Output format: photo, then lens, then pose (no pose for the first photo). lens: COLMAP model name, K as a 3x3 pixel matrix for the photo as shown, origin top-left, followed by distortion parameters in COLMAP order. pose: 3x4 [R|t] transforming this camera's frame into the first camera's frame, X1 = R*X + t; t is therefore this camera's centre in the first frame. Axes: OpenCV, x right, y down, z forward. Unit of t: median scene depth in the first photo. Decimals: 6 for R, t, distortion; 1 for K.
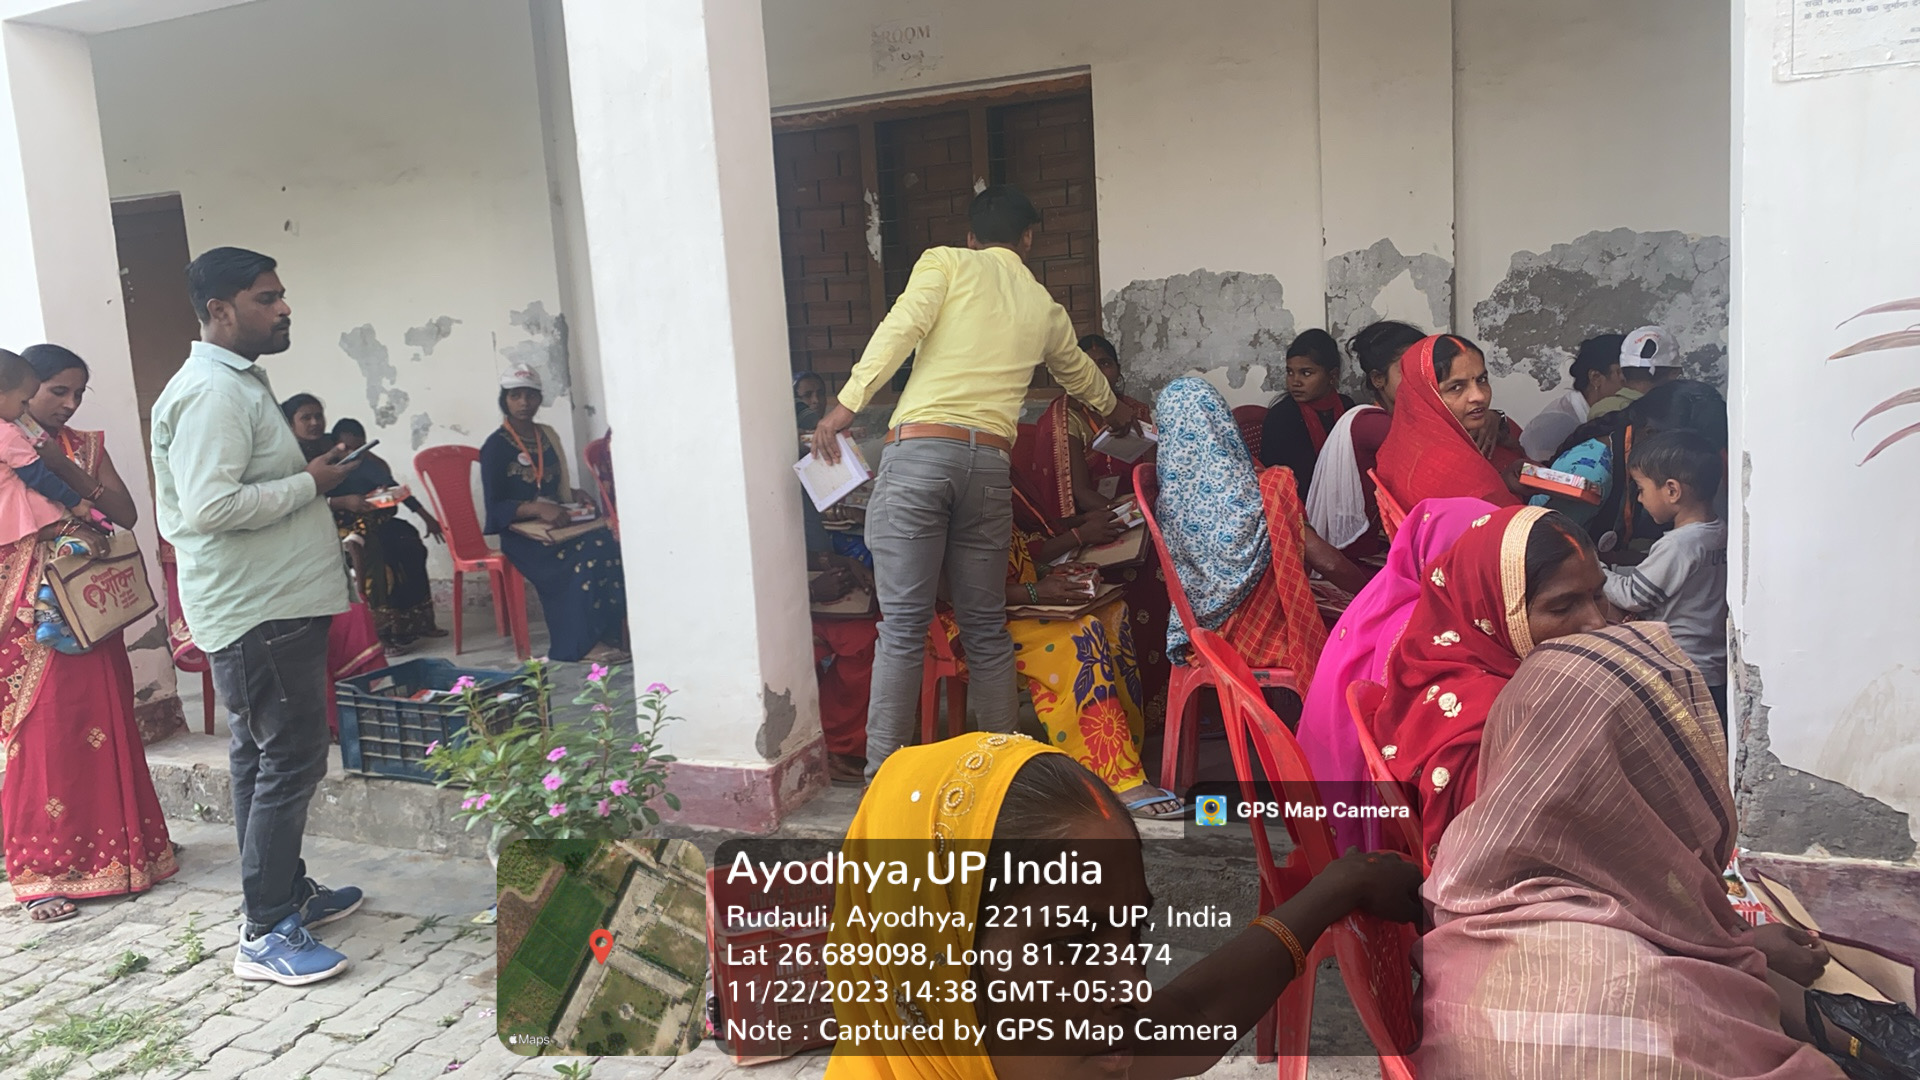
lens RADIAL K [[1417.4, 0, 957.7], [0, 1417.4, 506.3], [0, 0, 1]] dist [0.040560, -0.048976]
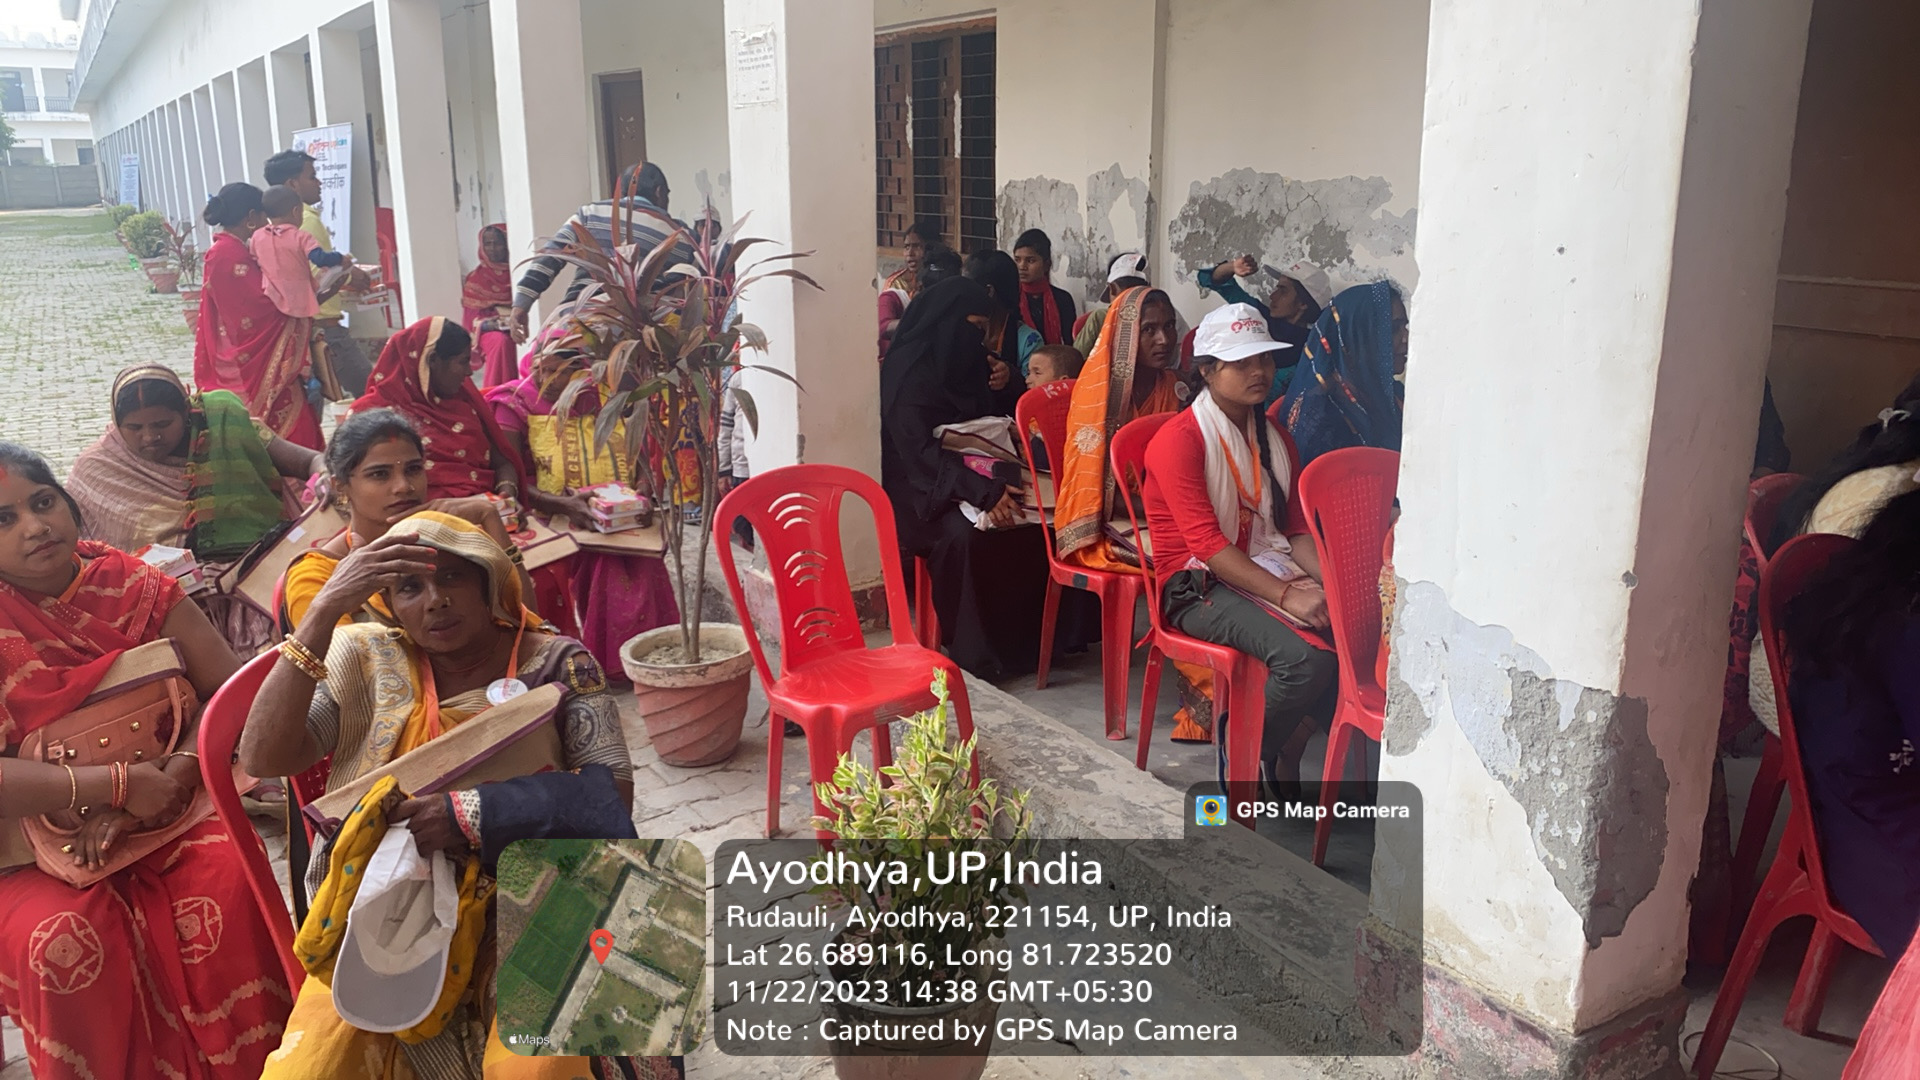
lens RADIAL K [[1417.4, 0, 929.3], [0, 1417.4, 479.8], [0, 0, 1]] dist [0.040560, -0.048976]
pose [[0.832350, 0.184490, -0.522645, 0.991556], [-0.128493, 0.981515, 0.141834, -0.080141], [0.539151, -0.050900, 0.840670, -0.178303]]
